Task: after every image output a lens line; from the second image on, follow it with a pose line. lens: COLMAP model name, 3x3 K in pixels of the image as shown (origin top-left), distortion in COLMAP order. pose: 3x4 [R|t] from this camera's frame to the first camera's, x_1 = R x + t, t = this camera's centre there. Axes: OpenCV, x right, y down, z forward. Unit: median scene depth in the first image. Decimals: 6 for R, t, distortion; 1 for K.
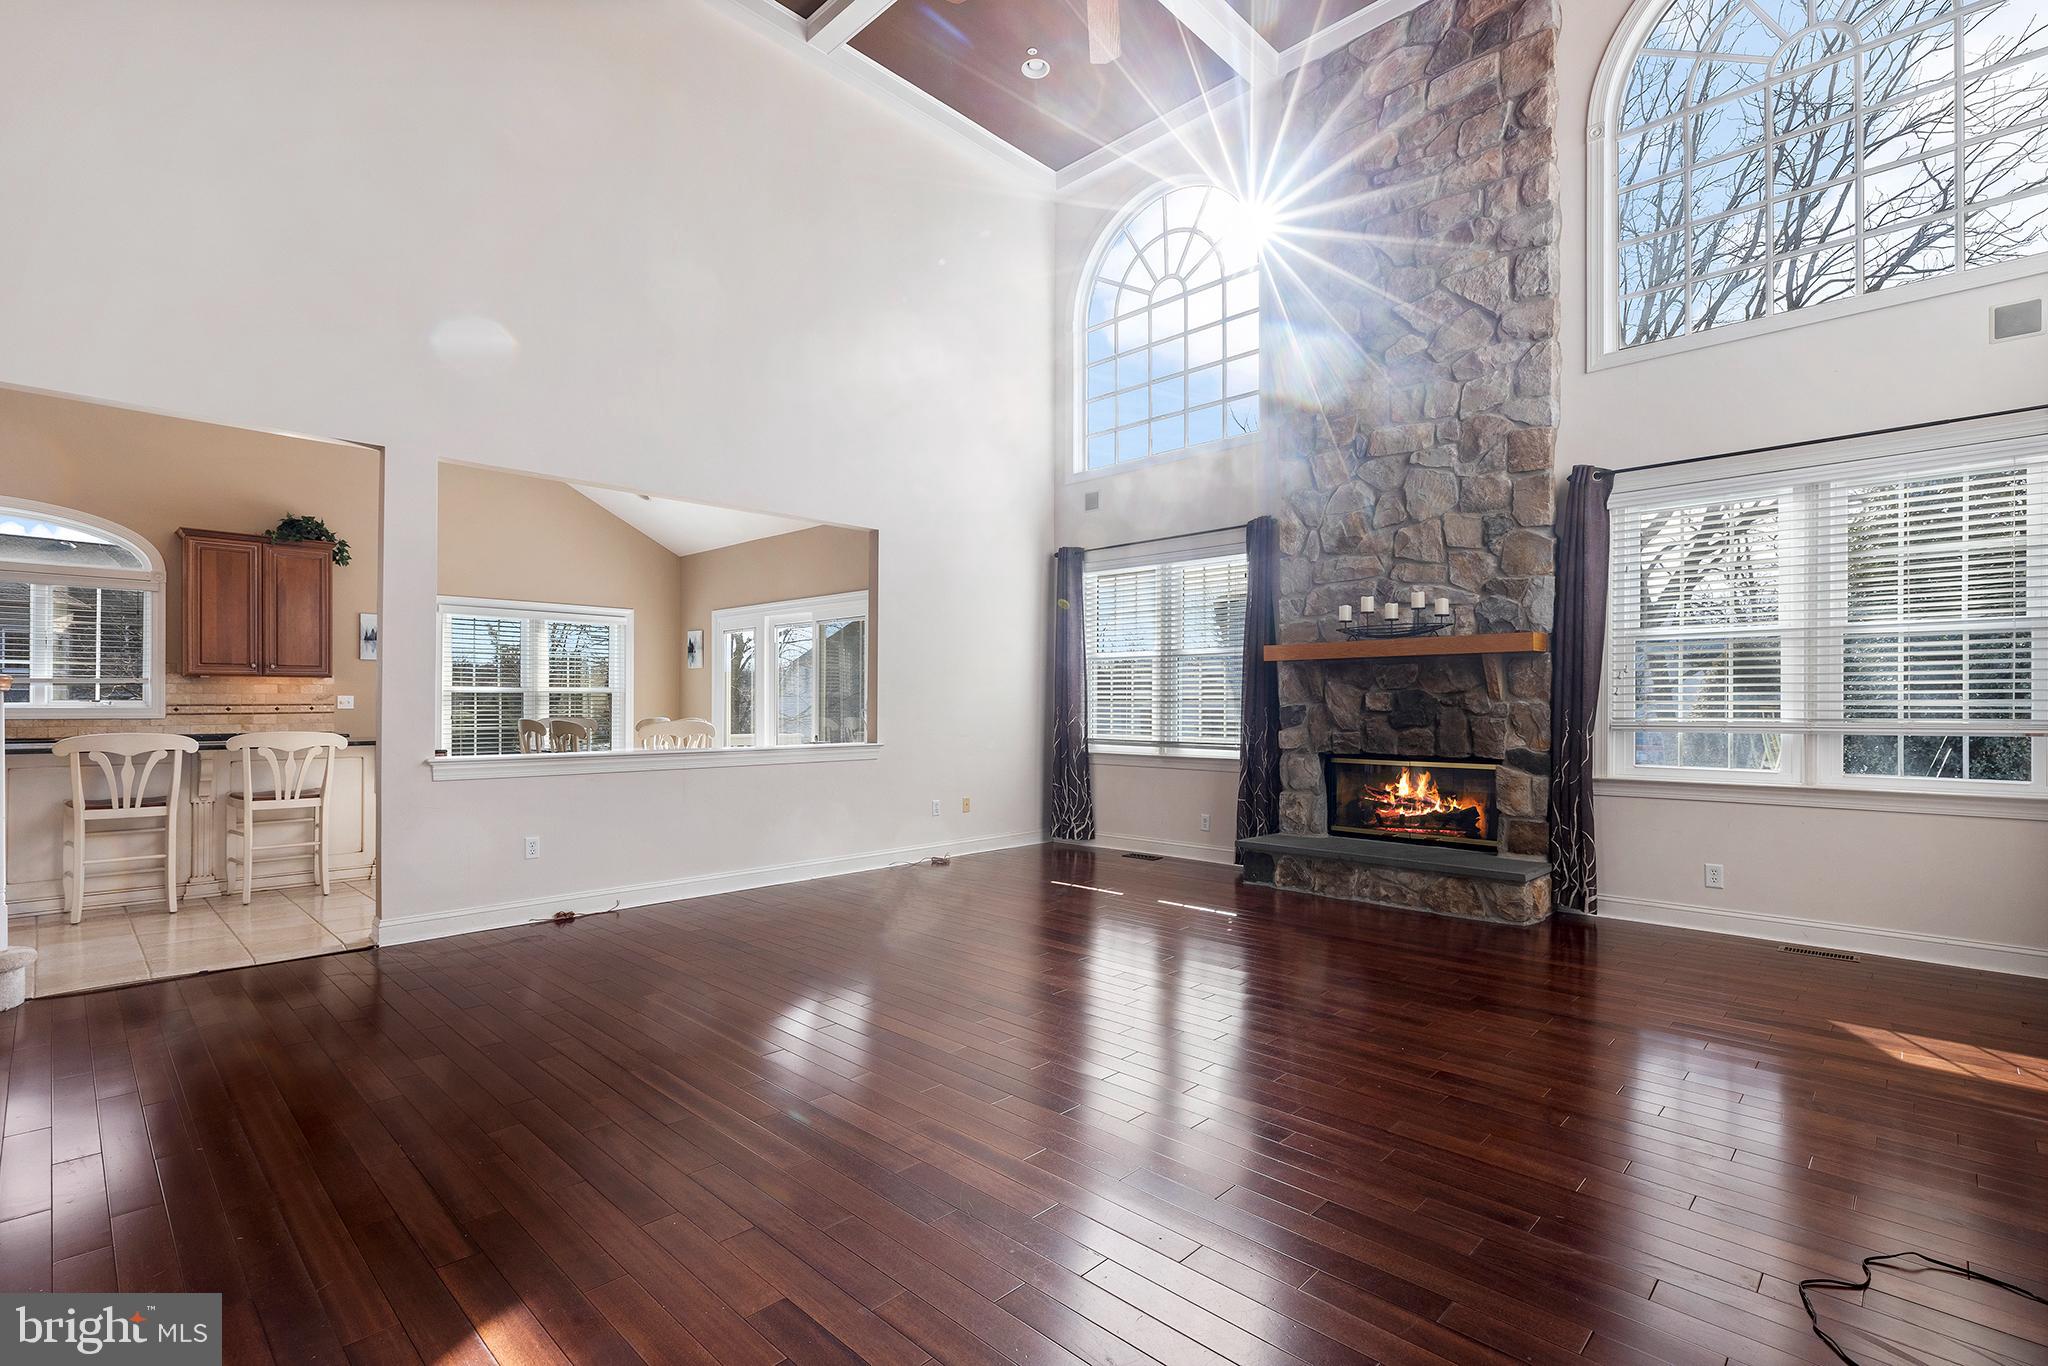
lens RADIAL K [[918.5, 0, 1007.3], [0, 918.5, 698.1], [0, 0, 1]] dist [0.005282, -0.000475]
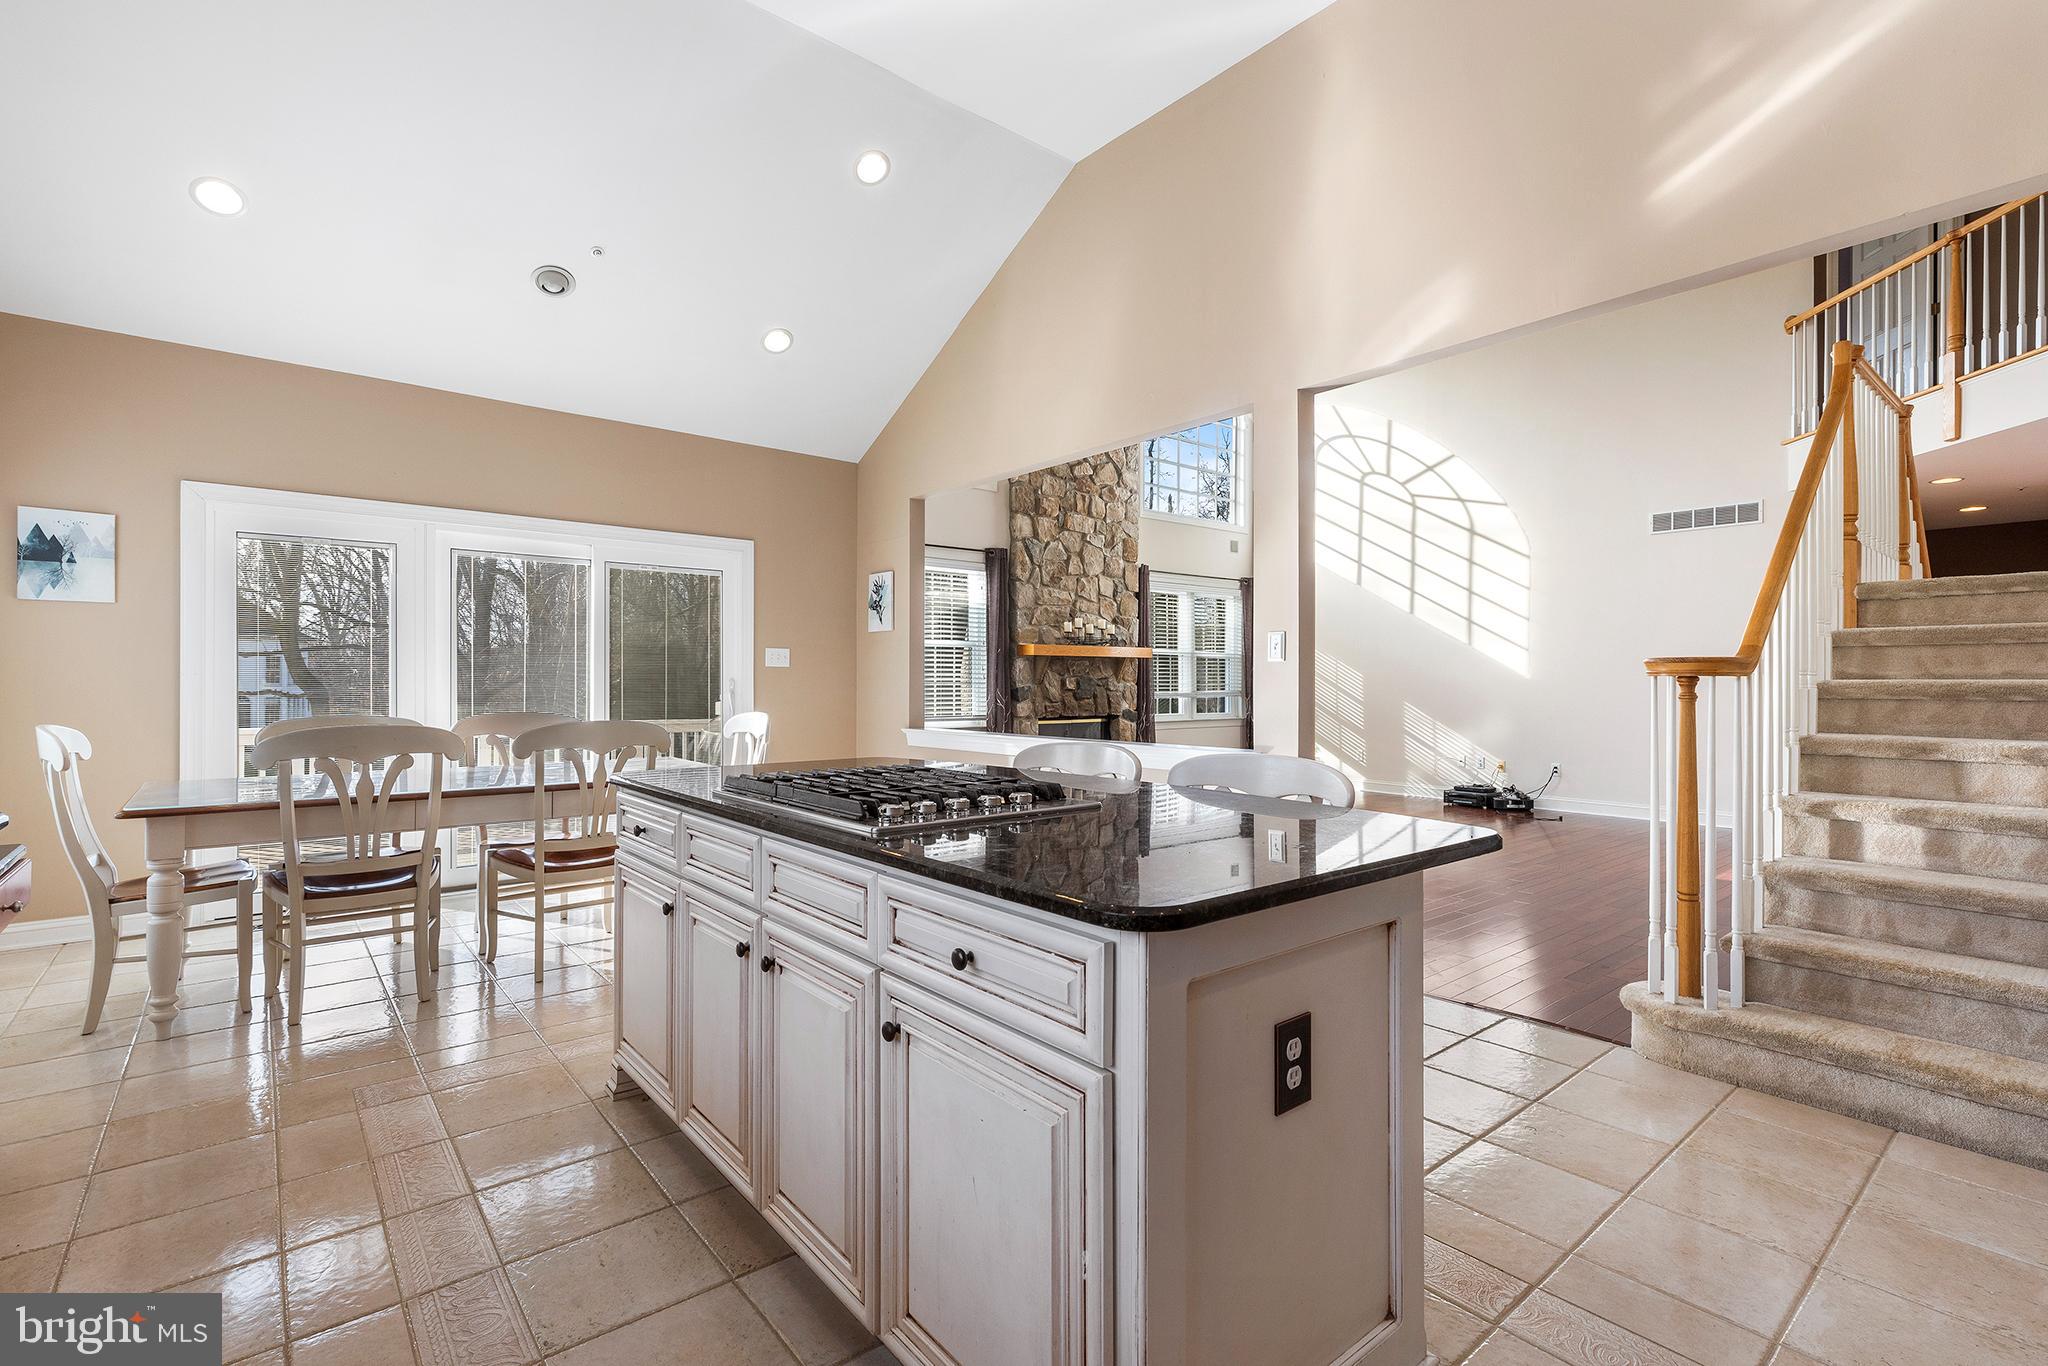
lens RADIAL K [[918.5, 0, 1017.8], [0, 918.5, 705.0], [0, 0, 1]] dist [0.005282, -0.000475]
pose [[0.096417, -0.009391, 0.995297, -1.250908], [0.009530, 0.999918, 0.008512, 0.027700], [-0.995295, 0.008665, 0.096499, 0.985404]]
